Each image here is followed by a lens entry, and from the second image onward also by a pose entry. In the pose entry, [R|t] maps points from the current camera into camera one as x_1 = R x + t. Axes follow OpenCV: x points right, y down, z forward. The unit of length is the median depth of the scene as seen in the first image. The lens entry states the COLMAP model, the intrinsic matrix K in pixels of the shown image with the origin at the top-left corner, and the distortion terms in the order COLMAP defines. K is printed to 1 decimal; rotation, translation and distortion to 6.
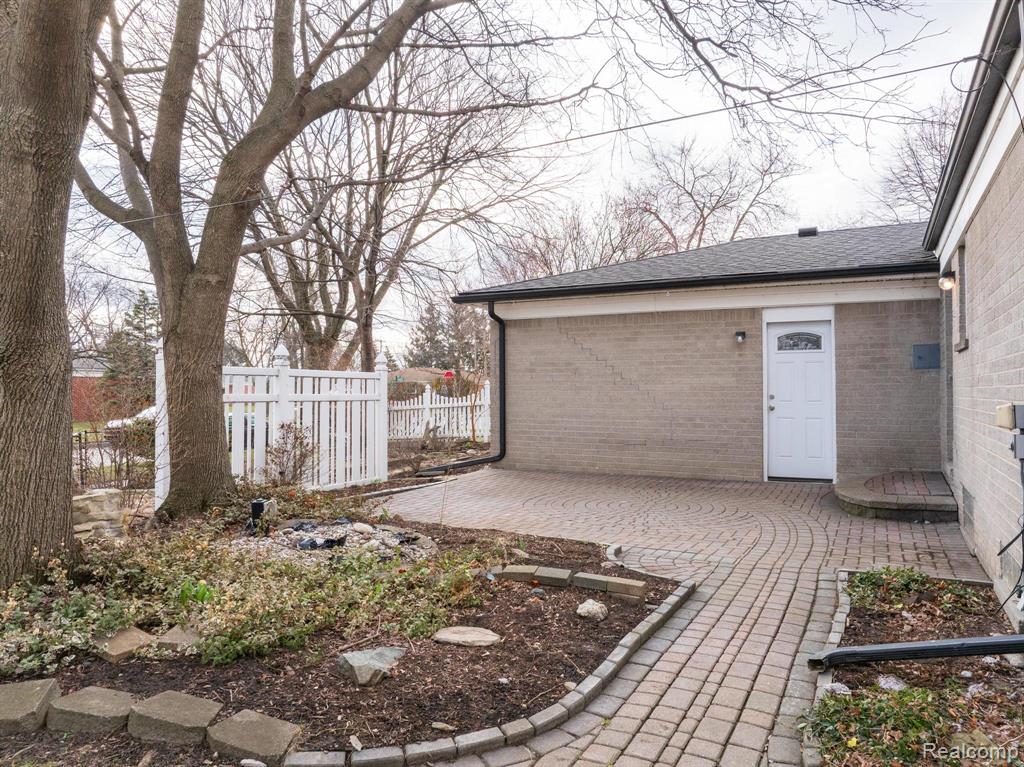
lens RADIAL K [[717.4, 0, 529.9], [0, 717.4, 371.4], [0, 0, 1]] dist [-0.040222, -0.000703]
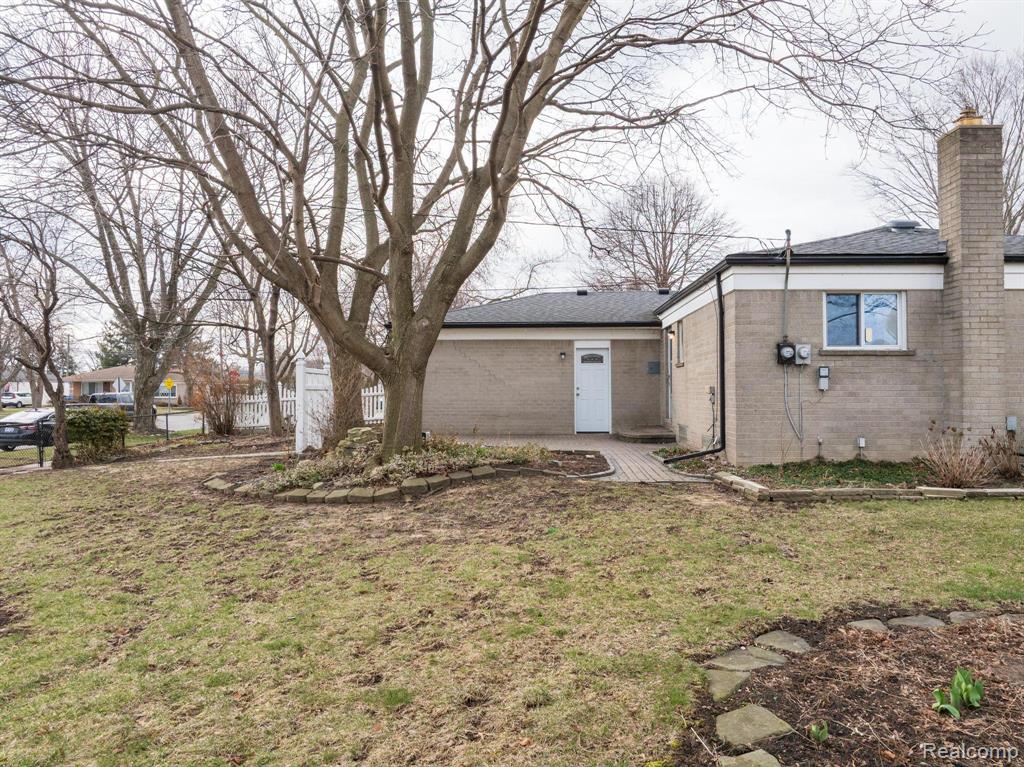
lens RADIAL K [[782.2, 0, 512.2], [0, 782.2, 386.5], [0, 0, 1]] dist [-0.004518, 0.000266]
pose [[0.903582, 0.003265, 0.428404, -0.709088], [-0.011172, 0.999810, 0.015944, 0.000431], [-0.428270, -0.019193, 0.903447, -0.784096]]
